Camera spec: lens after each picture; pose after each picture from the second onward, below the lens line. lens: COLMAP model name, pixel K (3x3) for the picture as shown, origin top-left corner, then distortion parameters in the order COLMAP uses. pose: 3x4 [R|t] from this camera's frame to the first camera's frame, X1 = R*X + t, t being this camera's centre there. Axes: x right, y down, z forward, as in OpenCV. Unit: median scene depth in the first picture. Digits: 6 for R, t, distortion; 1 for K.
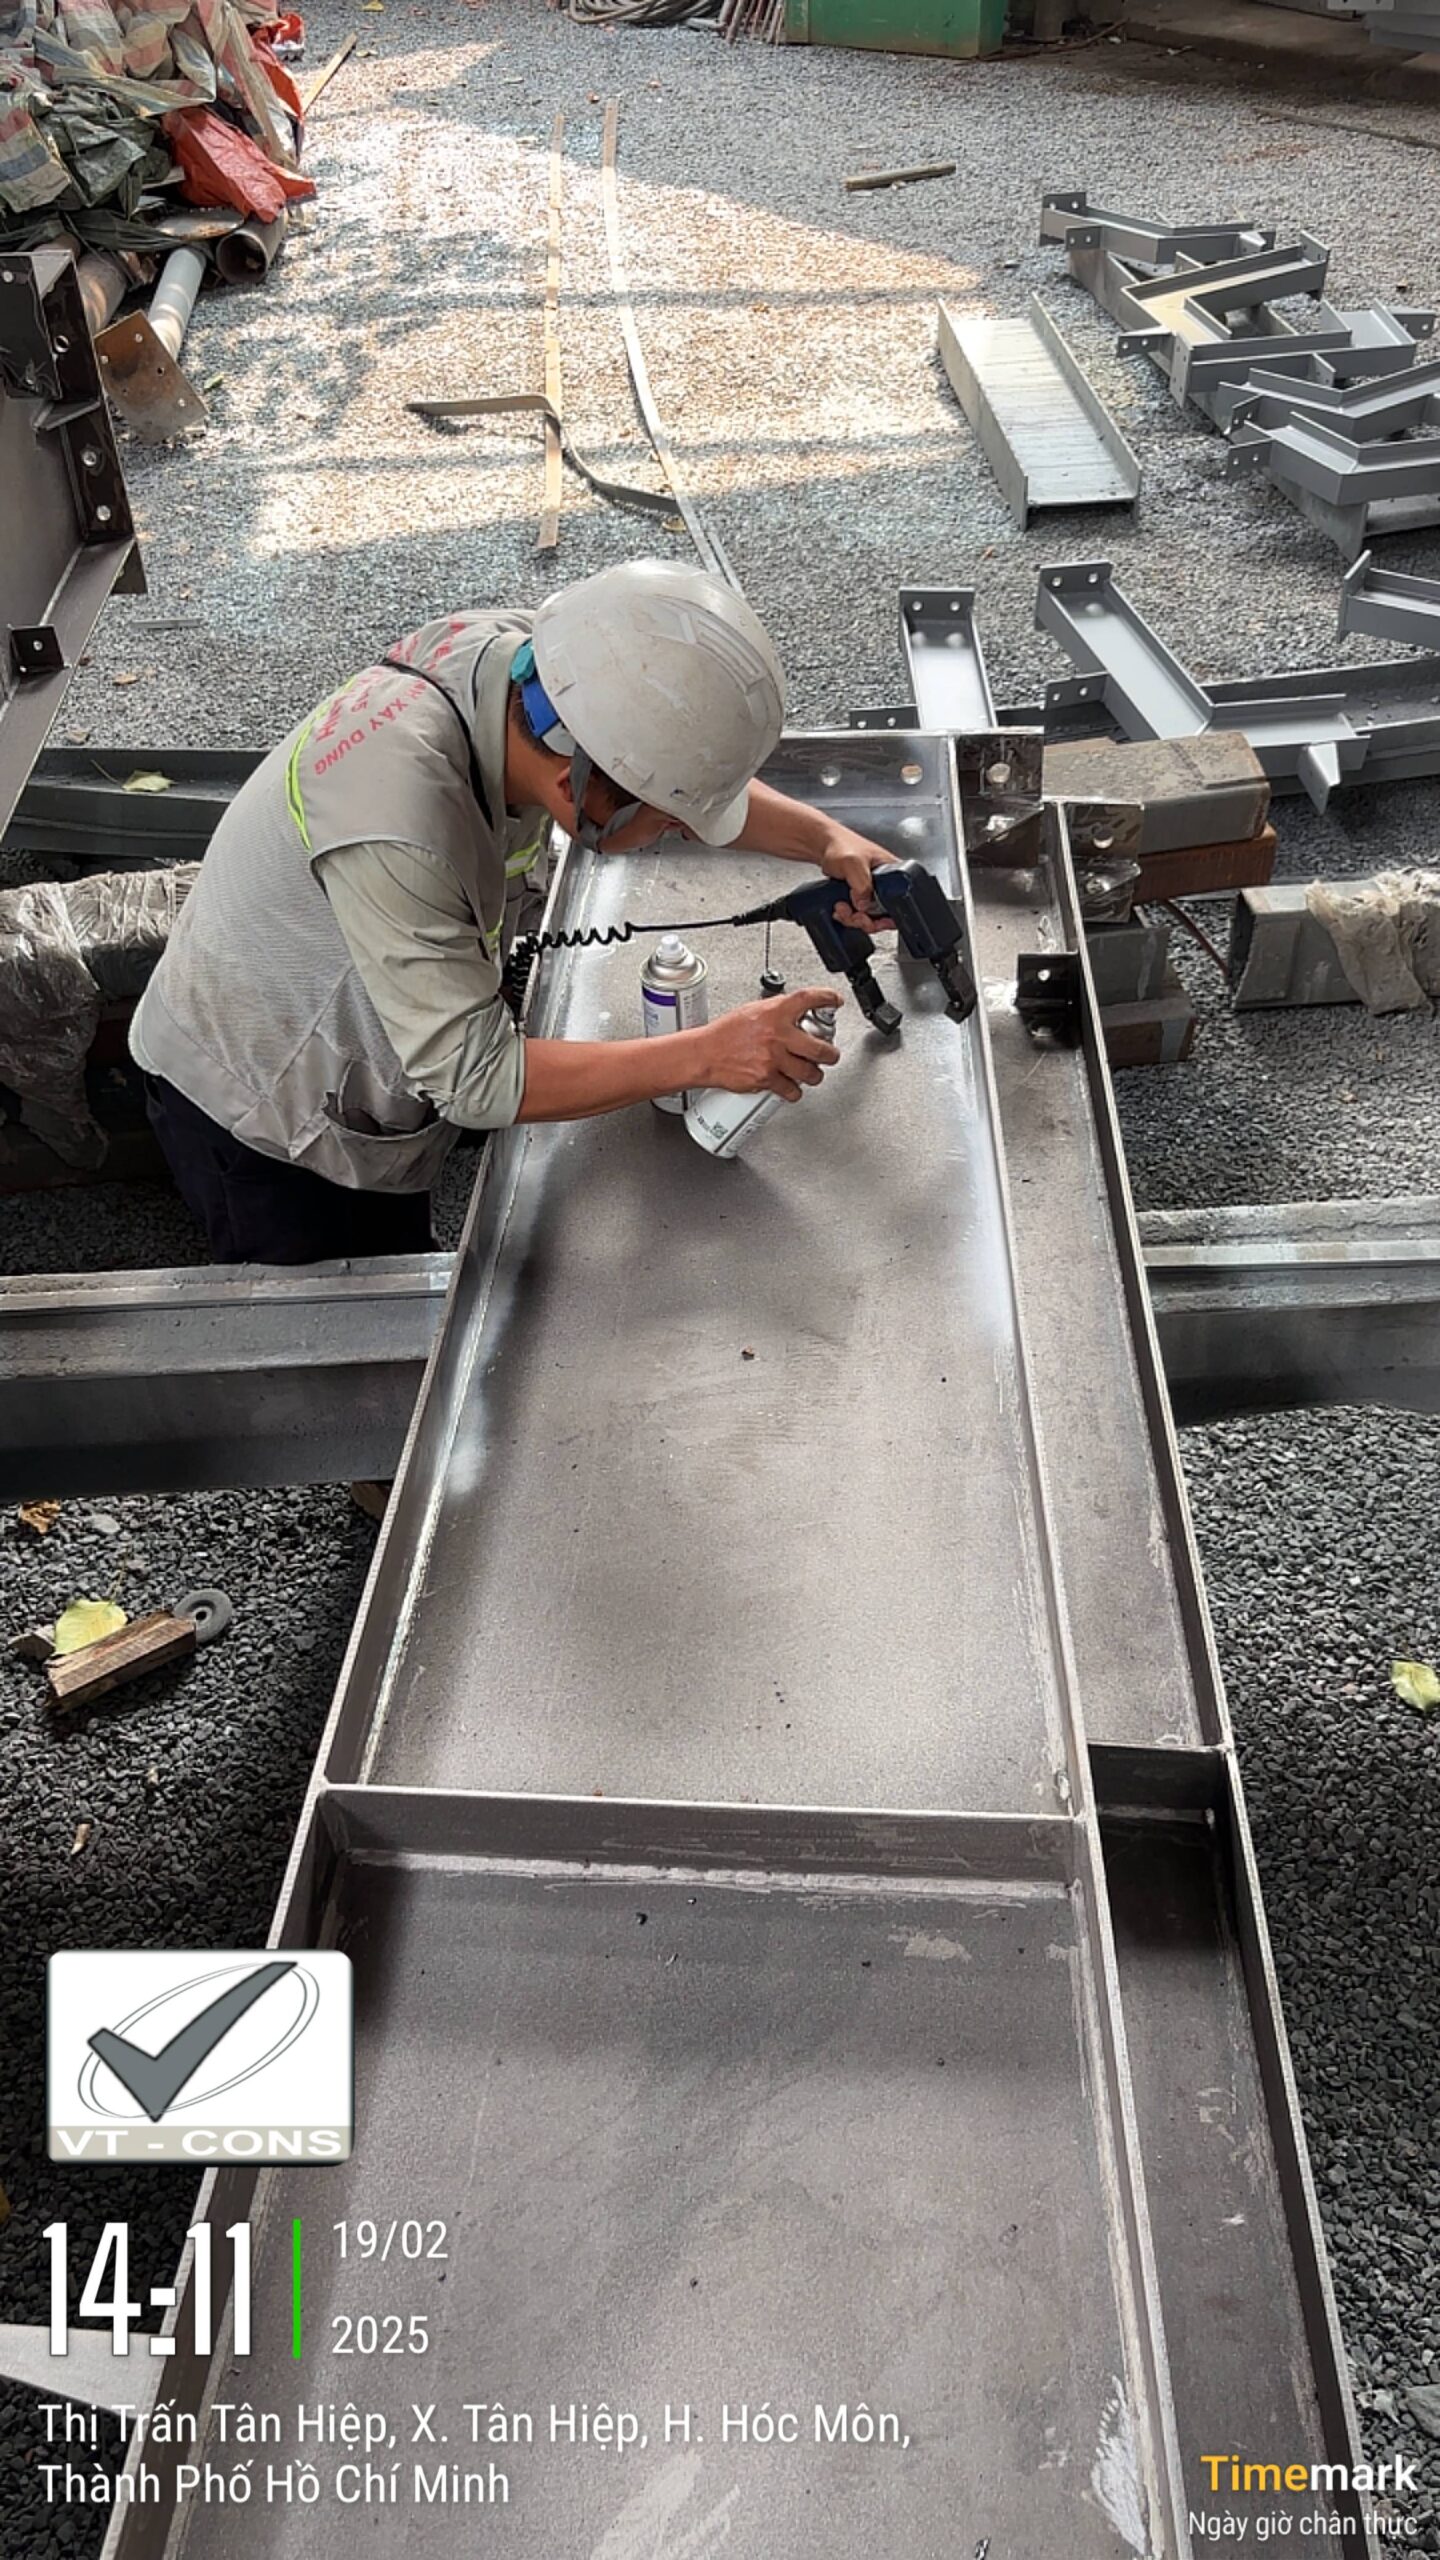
lens RADIAL K [[2019.7, 0, 720.0], [0, 2019.7, 1280.0], [0, 0, 1]] dist [0.010186, 0.006690]
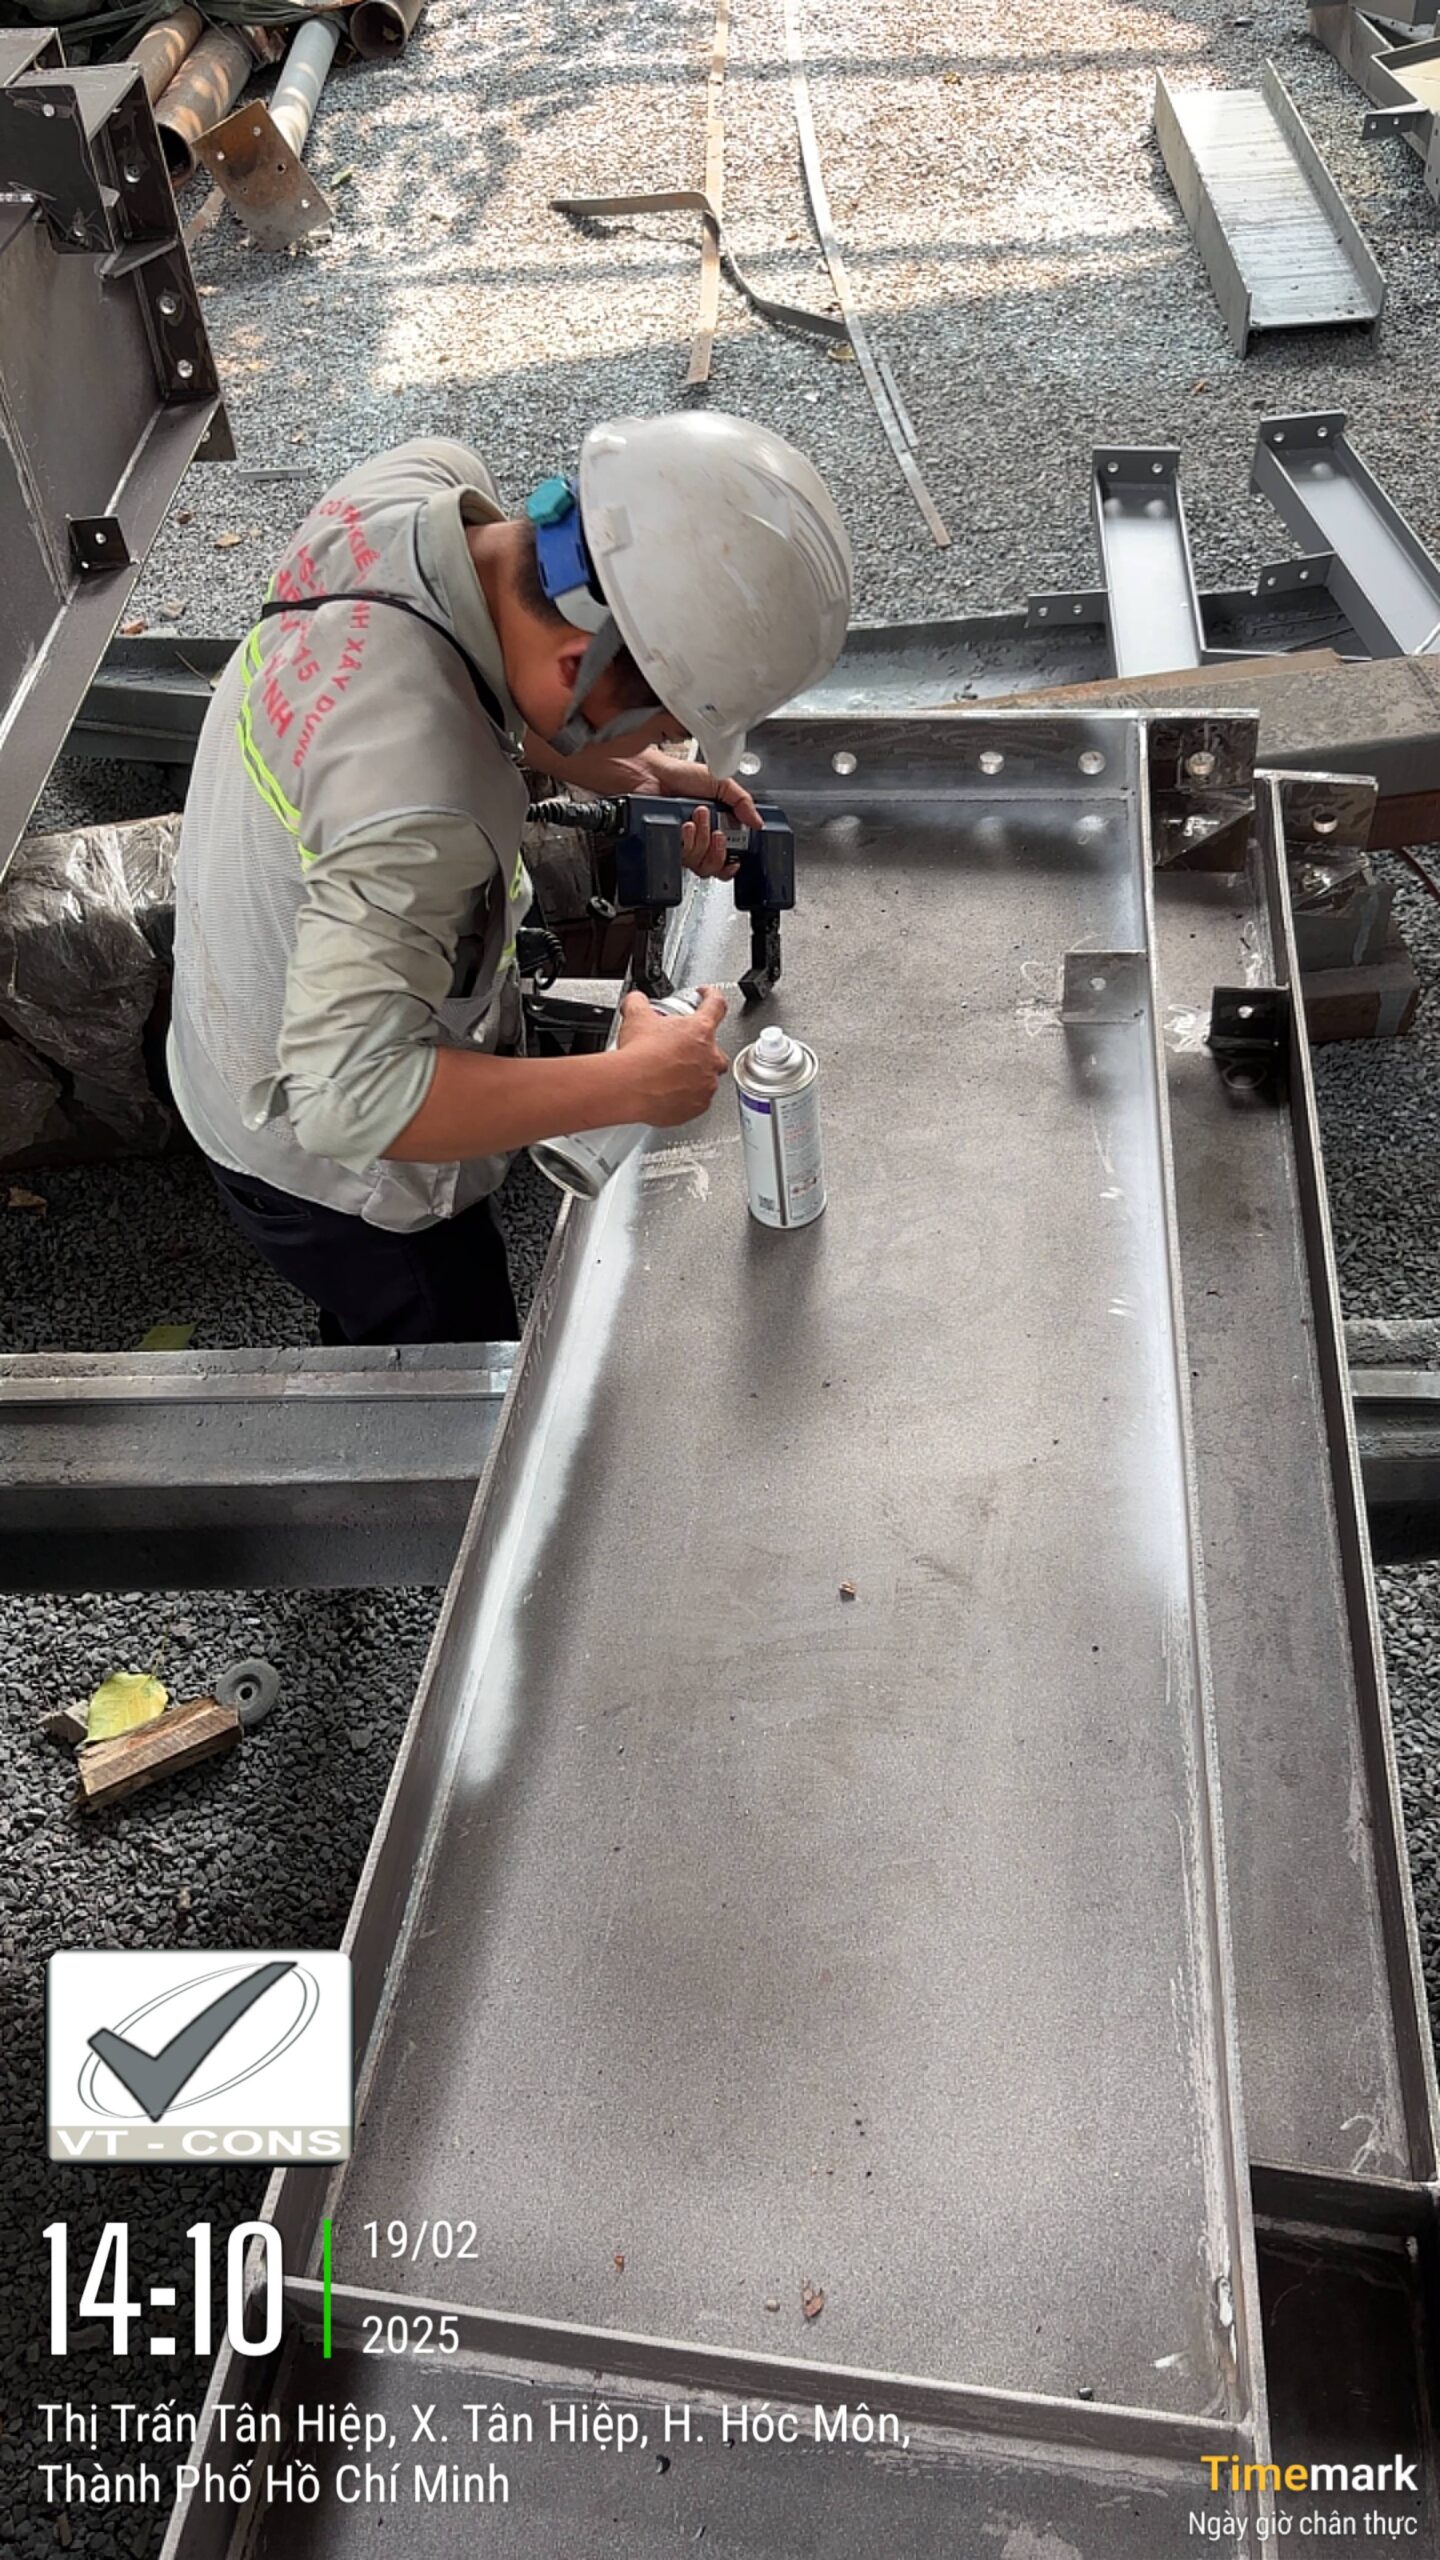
lens RADIAL K [[2019.7, 0, 720.0], [0, 2019.7, 1280.0], [0, 0, 1]] dist [0.010186, 0.006690]
pose [[0.996304, 0.032631, -0.079462, 0.008212], [-0.024426, 0.994472, 0.102125, -0.058941], [0.082355, -0.099807, 0.991593, 0.076861]]
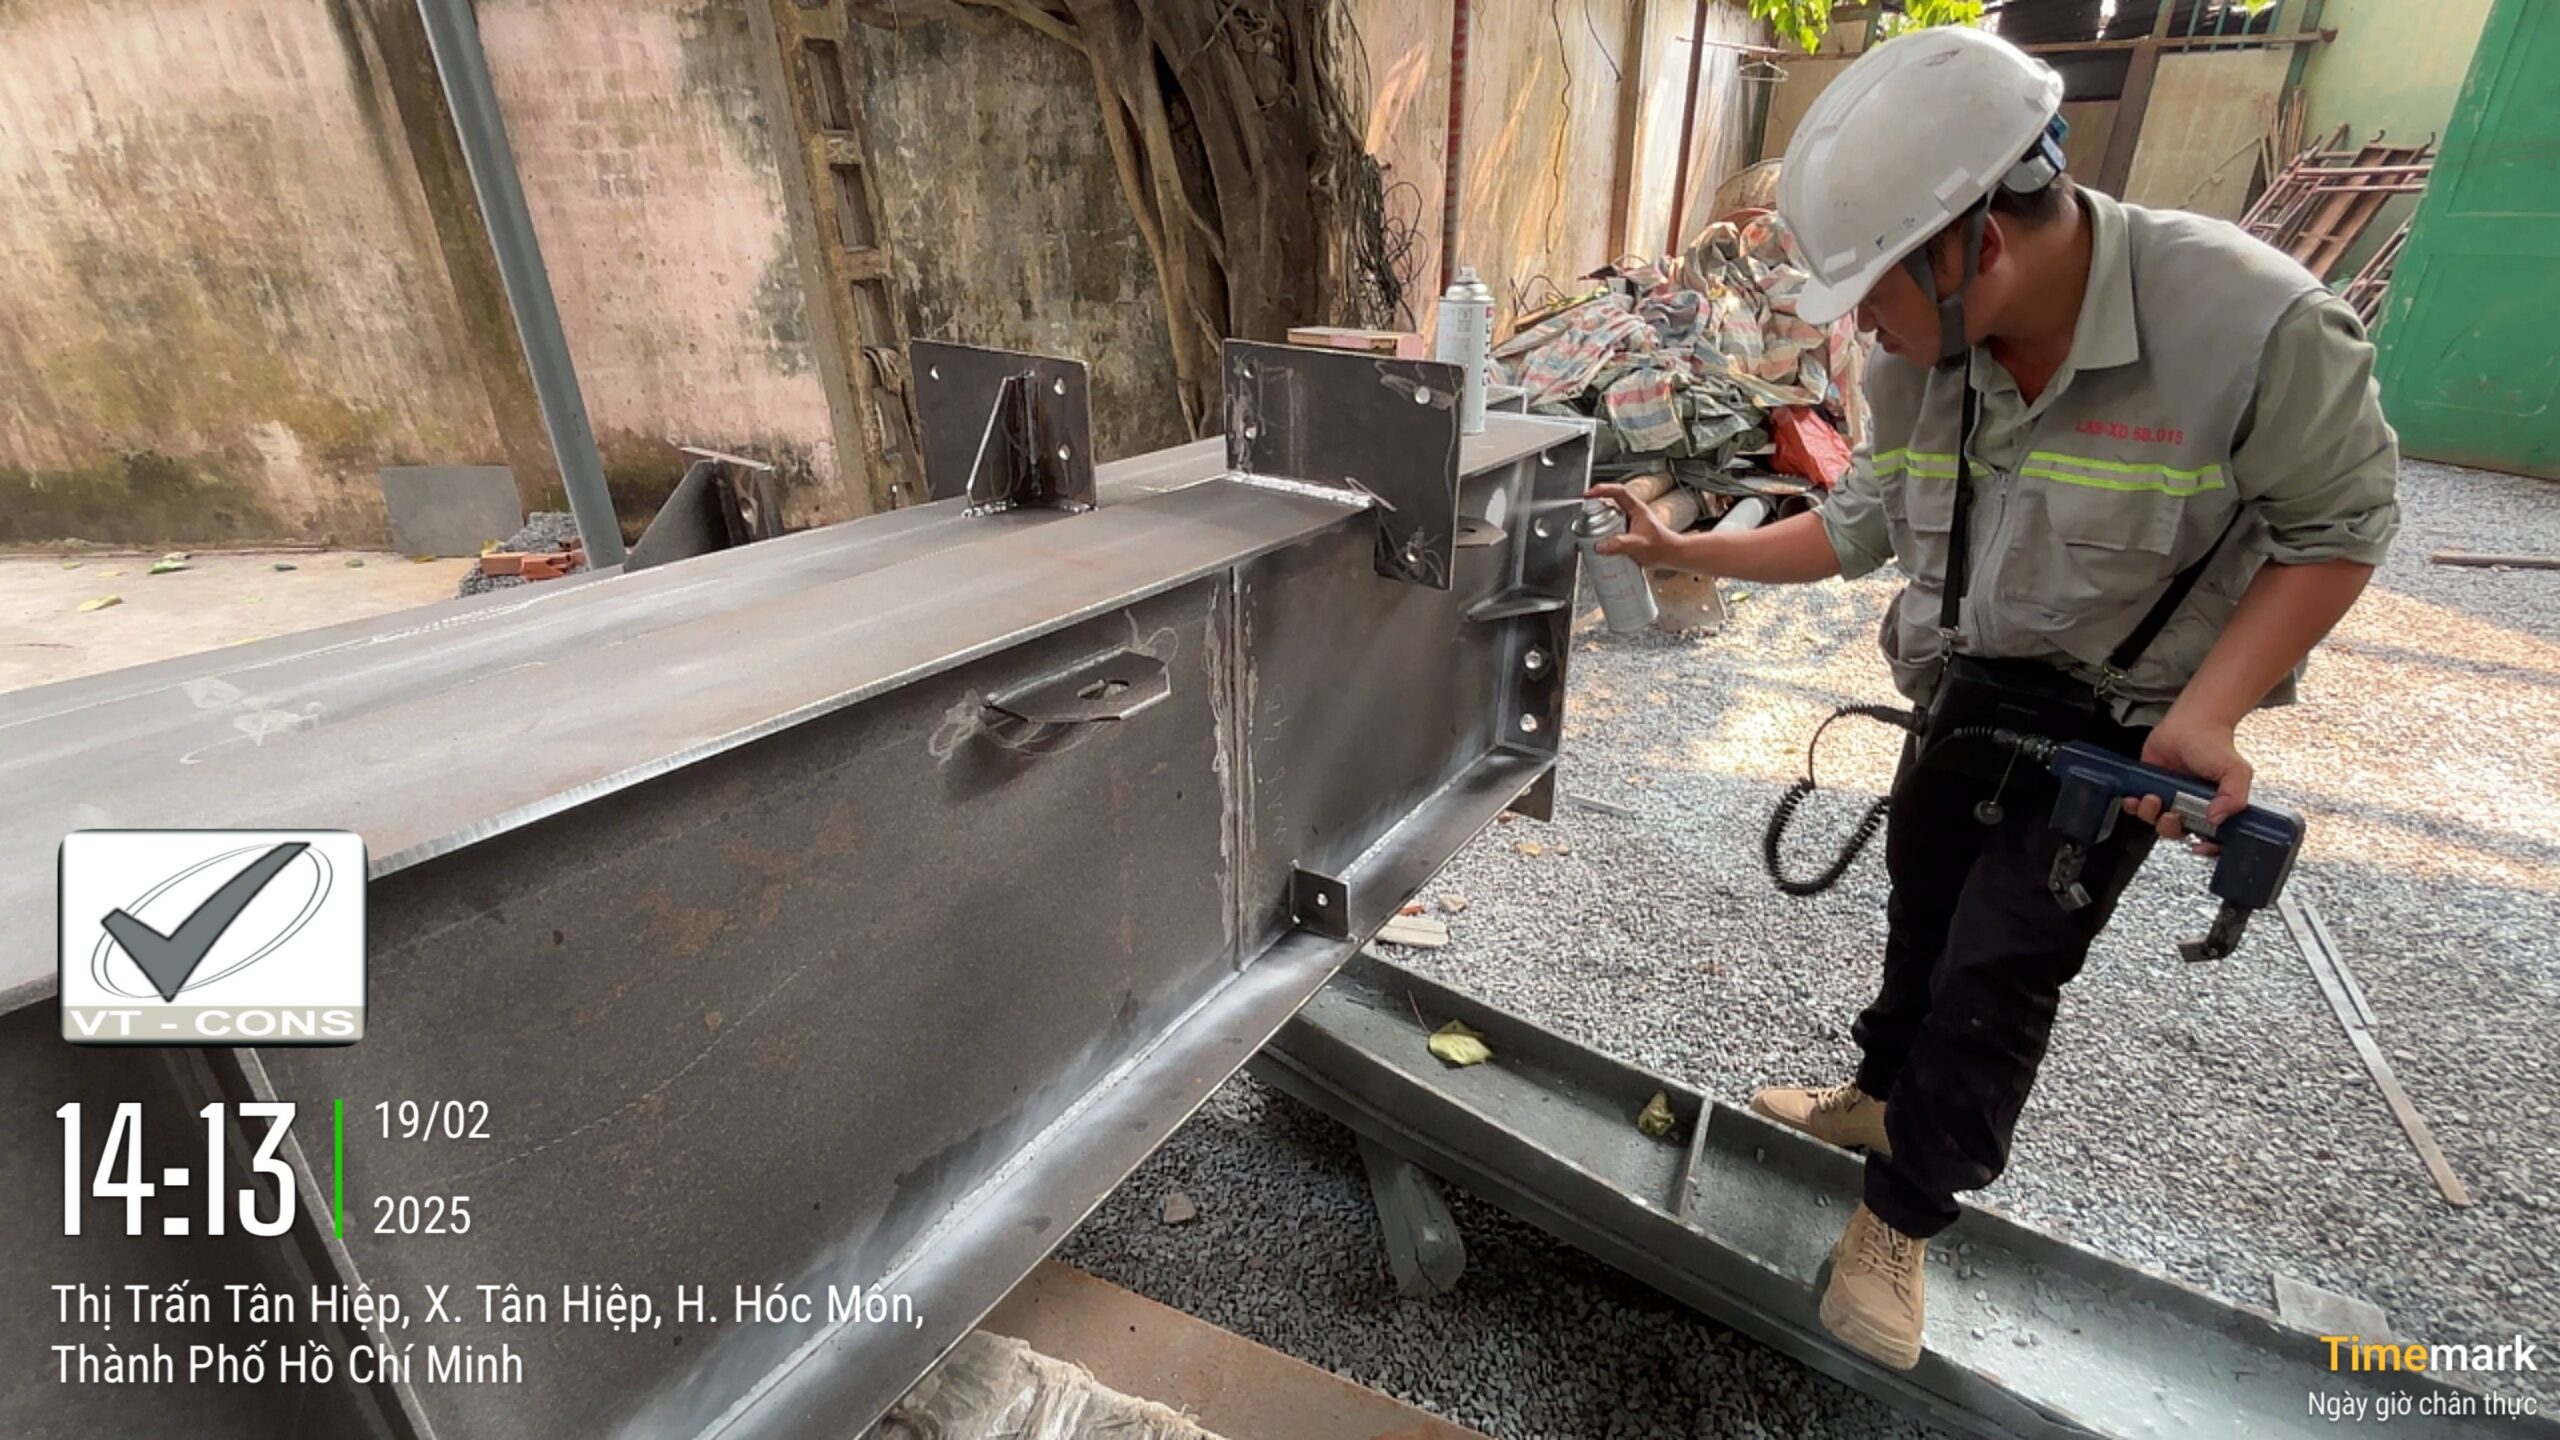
lens RADIAL K [[1121.6, 0, 1280.0], [0, 1121.6, 720.0], [0, 0, 1]] dist [-0.002074, -0.000449]
pose [[0.793907, 0.274560, -0.542520, -0.106667], [-0.414088, 0.897497, -0.151756, -0.202012], [0.445244, 0.345132, 0.826222, 0.439187]]
